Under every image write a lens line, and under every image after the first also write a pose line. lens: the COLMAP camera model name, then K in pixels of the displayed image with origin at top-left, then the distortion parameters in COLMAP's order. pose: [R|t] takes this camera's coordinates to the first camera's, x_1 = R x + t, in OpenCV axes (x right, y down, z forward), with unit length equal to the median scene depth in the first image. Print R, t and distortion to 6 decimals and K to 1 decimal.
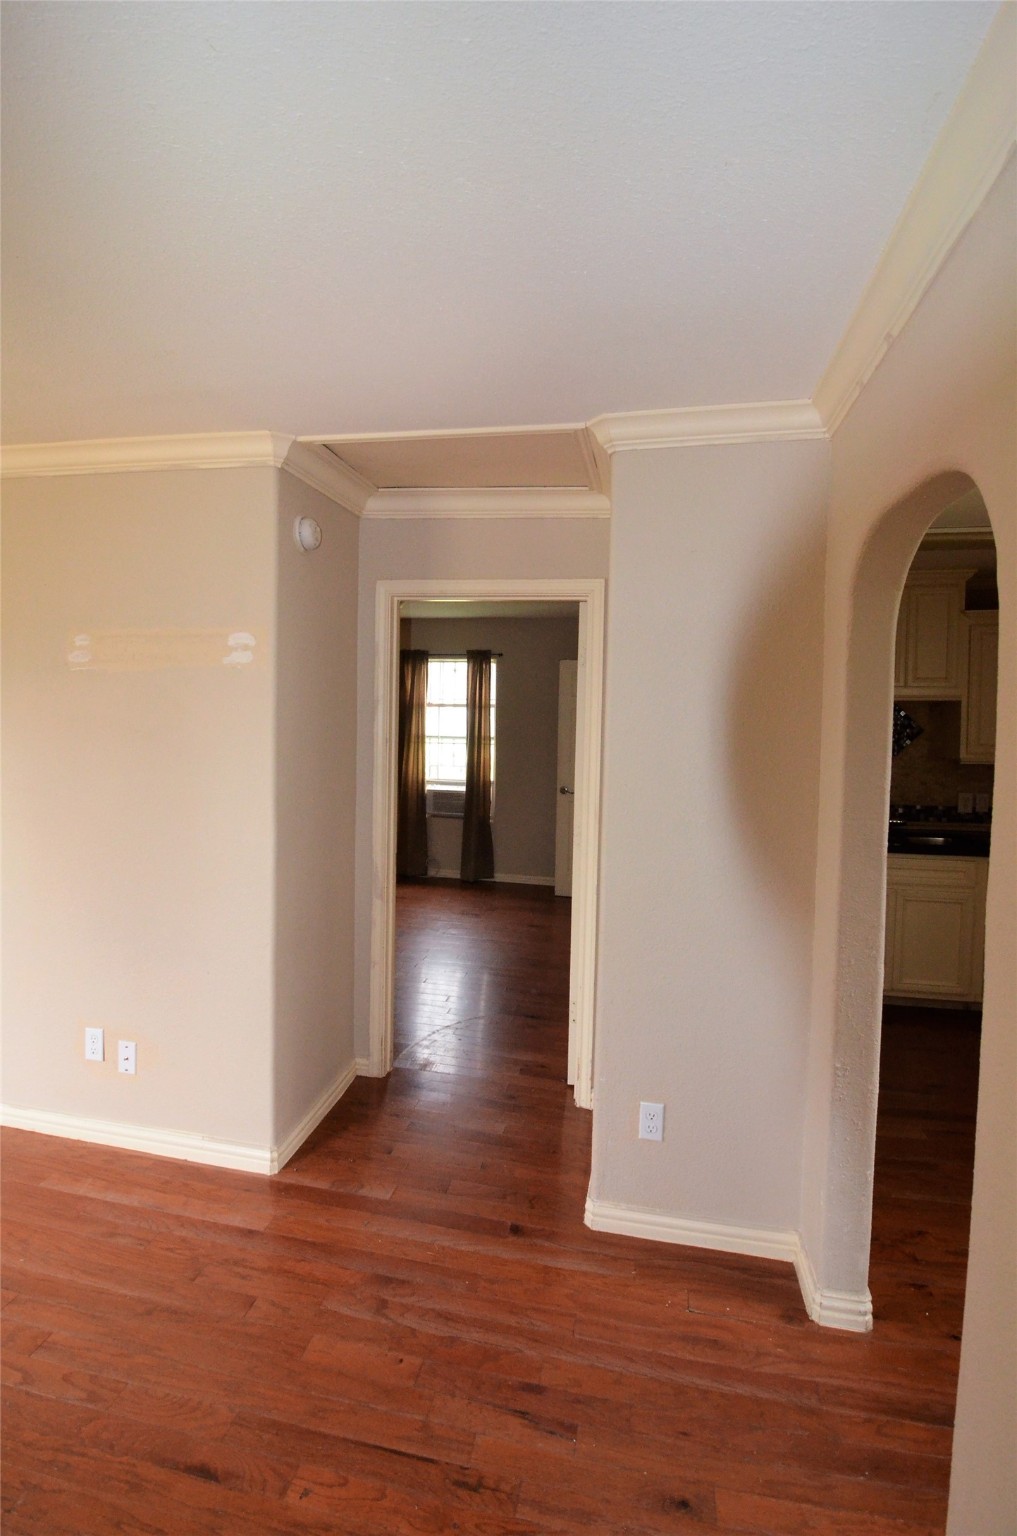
lens RADIAL K [[725.9, 0, 516.0], [0, 725.9, 764.6], [0, 0, 1]] dist [-0.014599, -0.004773]
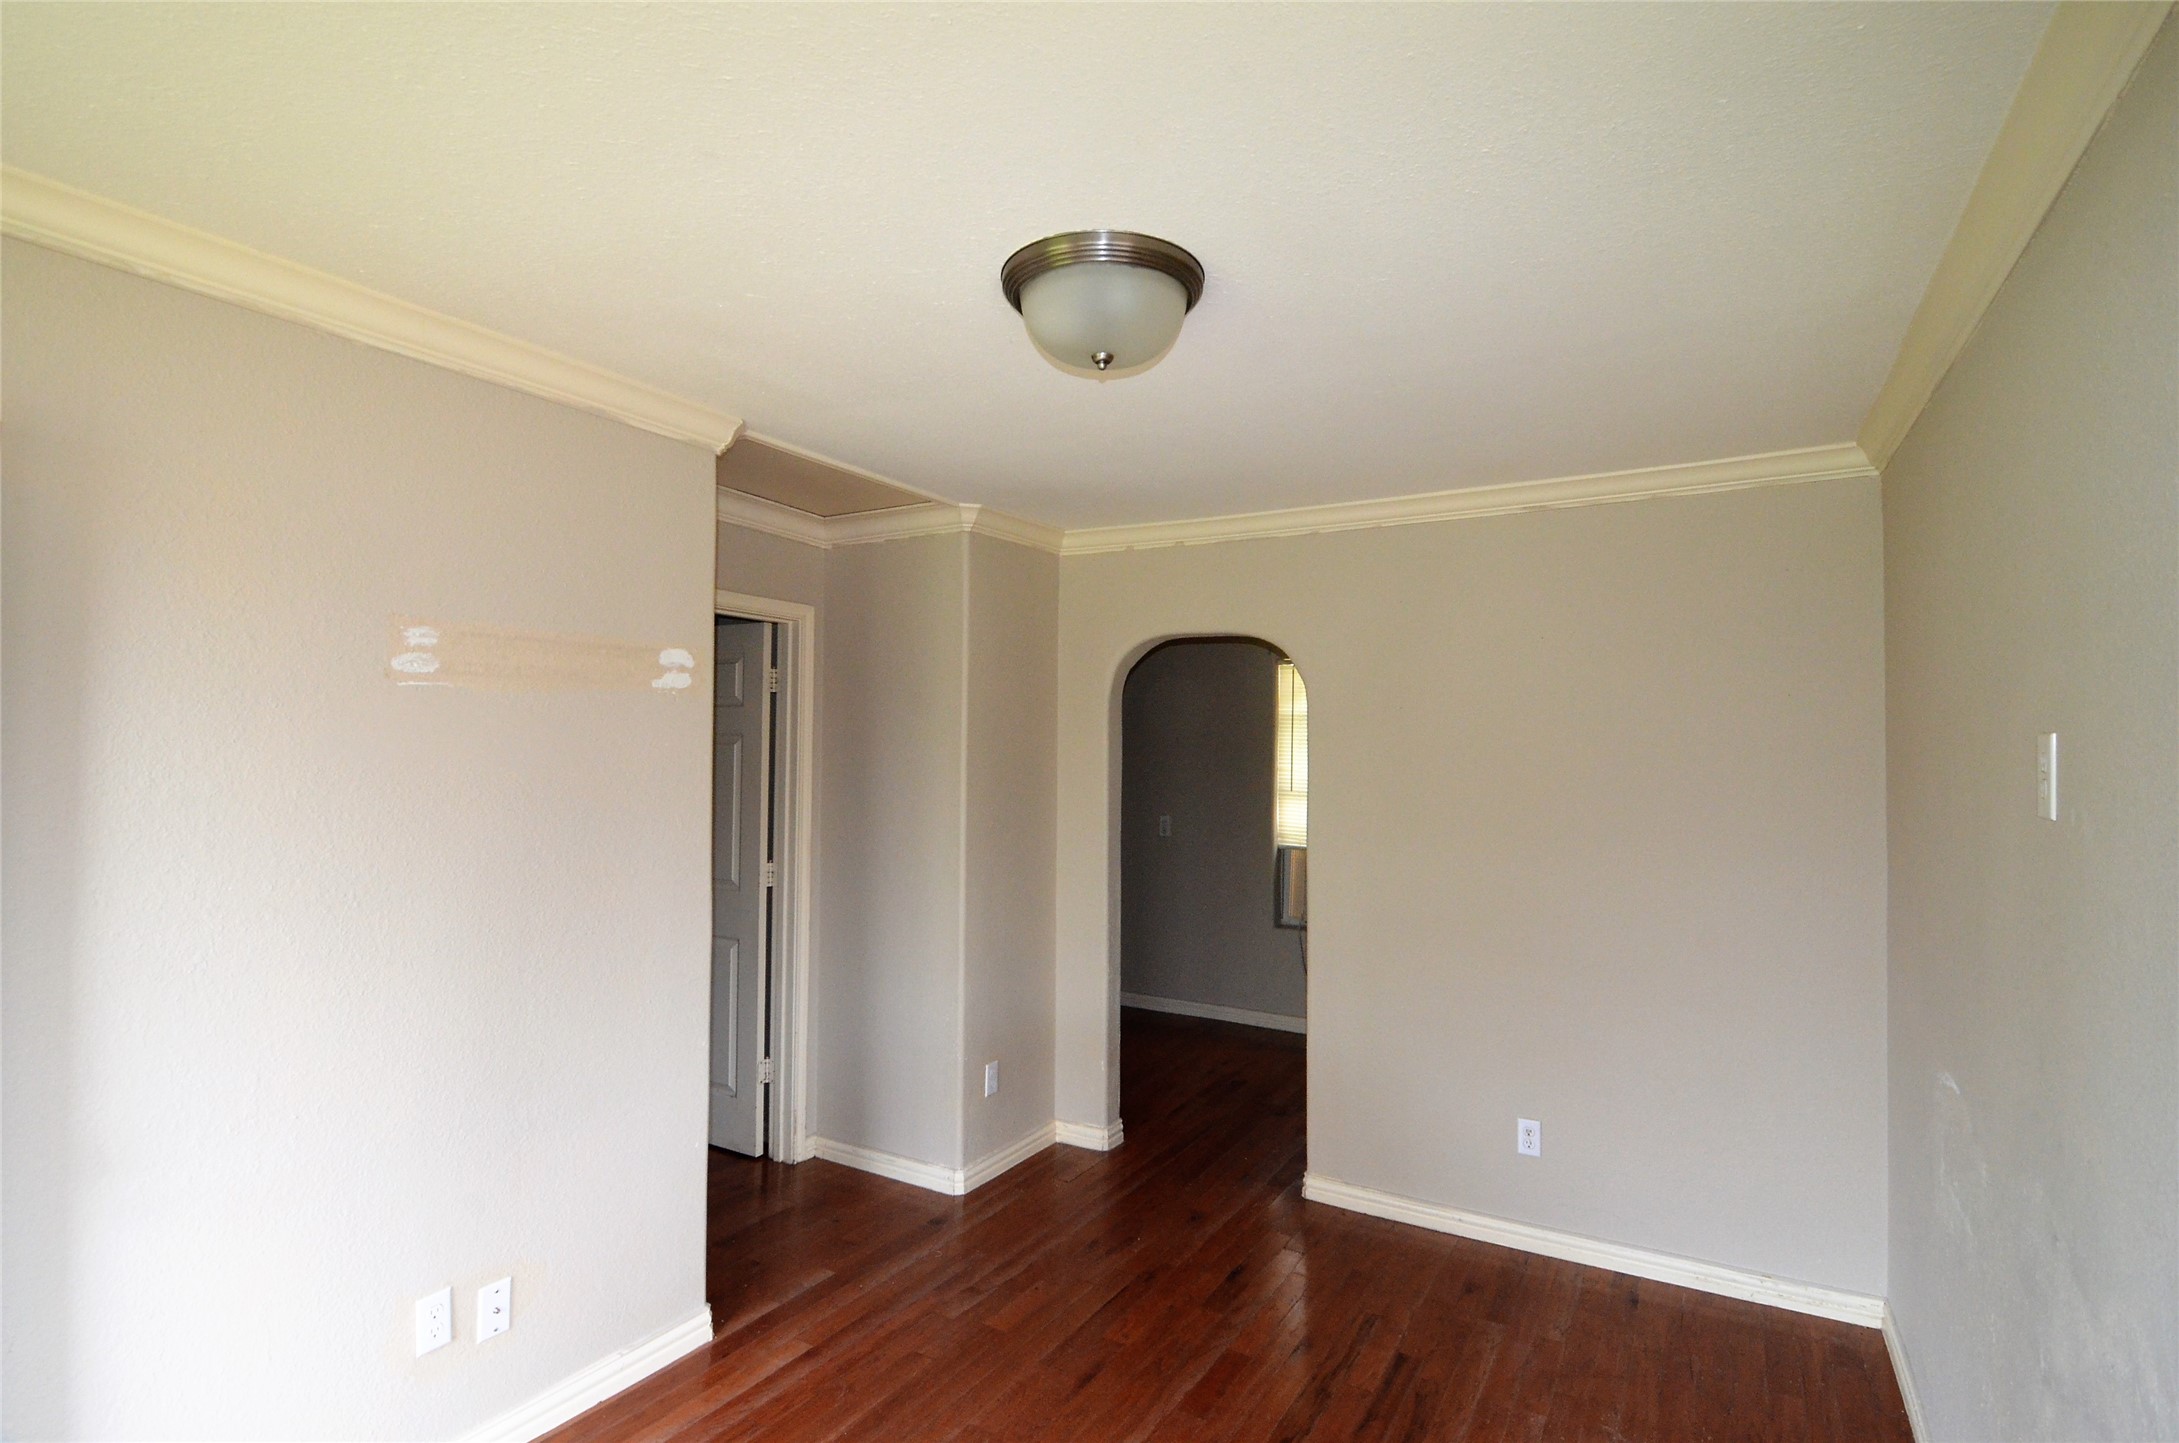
lens RADIAL K [[1029.7, 0, 1109.0], [0, 1029.7, 723.6], [0, 0, 1]] dist [-0.014599, -0.004773]
pose [[0.322378, -0.004293, 0.946601, -1.268769], [0.038747, 0.999211, -0.008664, -0.074511], [-0.945818, 0.039472, 0.322290, 0.207185]]
